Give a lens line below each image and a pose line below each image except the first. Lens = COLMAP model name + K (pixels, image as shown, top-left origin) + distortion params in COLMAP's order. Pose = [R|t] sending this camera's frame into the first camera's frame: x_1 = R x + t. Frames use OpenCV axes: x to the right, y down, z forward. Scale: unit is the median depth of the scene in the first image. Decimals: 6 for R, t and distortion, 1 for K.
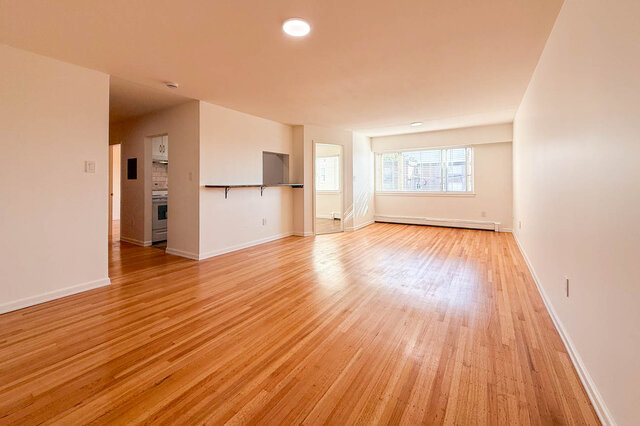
lens RADIAL K [[264.4, 0, 321.8], [0, 264.4, 180.5], [0, 0, 1]] dist [0.001346, 0.000088]
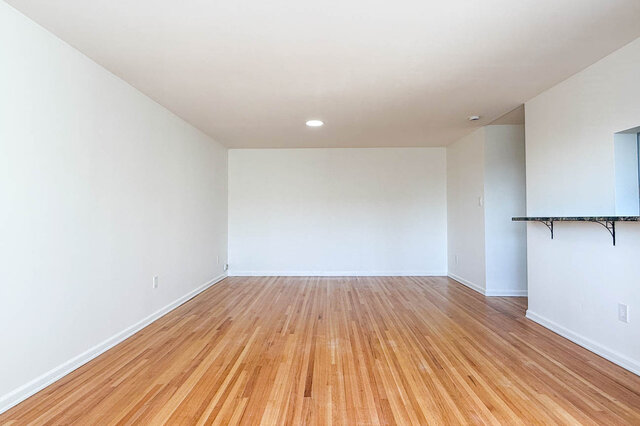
lens RADIAL K [[379.6, 0, 320.4], [0, 379.6, 202.4], [0, 0, 1]] dist [-0.000068, 0.000560]
pose [[-0.857472, -0.013595, -0.514350, 0.411280], [0.008393, 0.999148, -0.040400, 0.012185], [0.514462, -0.038959, -0.856628, 1.140808]]
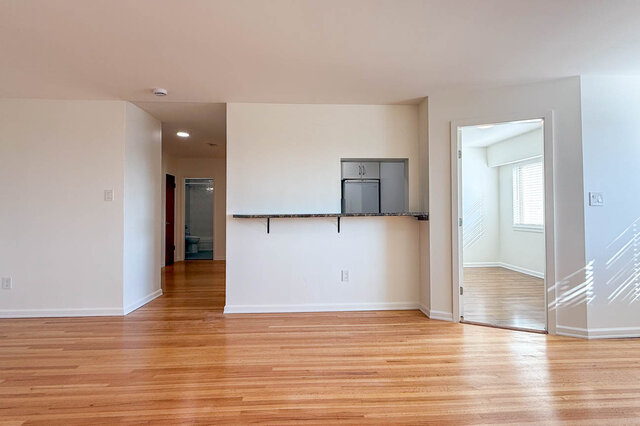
lens RADIAL K [[308.7, 0, 320.8], [0, 308.7, 206.4], [0, 0, 1]] dist [-0.000290, 0.000057]
pose [[0.576658, -0.012986, -0.816882, 0.294967], [0.010173, 0.999910, -0.008715, 0.004298], [0.816922, -0.003285, 0.576738, 0.501453]]
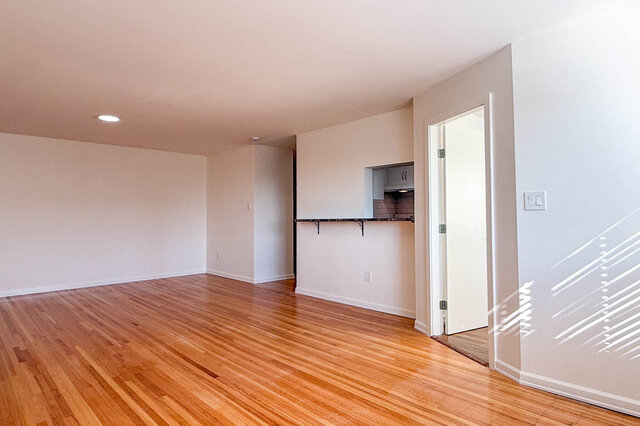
lens RADIAL K [[379.6, 0, 320.4], [0, 379.6, 202.4], [0, 0, 1]] dist [-0.000068, 0.000560]
pose [[-0.236205, -0.031378, -0.971196, 0.652293], [0.014721, 0.999248, -0.035865, 0.007270], [0.971592, -0.022769, -0.235566, 1.009212]]
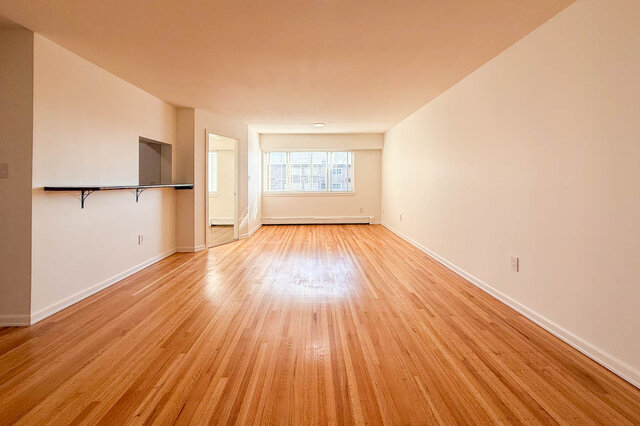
lens RADIAL K [[264.4, 0, 321.8], [0, 264.4, 180.5], [0, 0, 1]] dist [0.001346, 0.000088]
pose [[0.831155, 0.006856, 0.555998, -0.190148], [-0.006103, 0.999976, -0.003208, 0.001988], [-0.556007, -0.000726, 0.831177, 0.149871]]
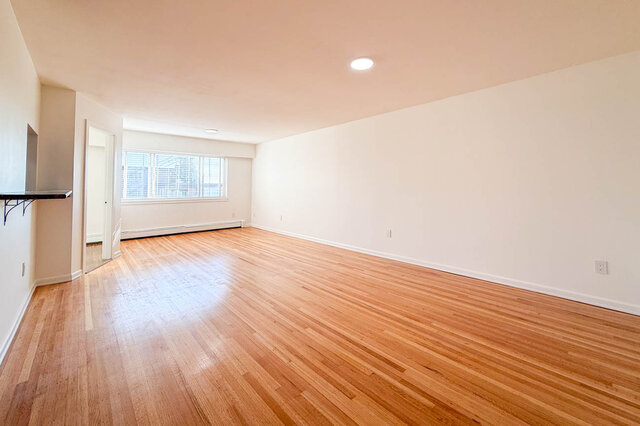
lens RADIAL K [[264.4, 0, 321.8], [0, 264.4, 180.5], [0, 0, 1]] dist [0.001346, 0.000088]
pose [[0.268009, 0.032434, 0.962870, -0.492043], [-0.008242, 0.999474, -0.031373, 0.004738], [-0.963381, 0.000472, 0.268135, 0.313312]]
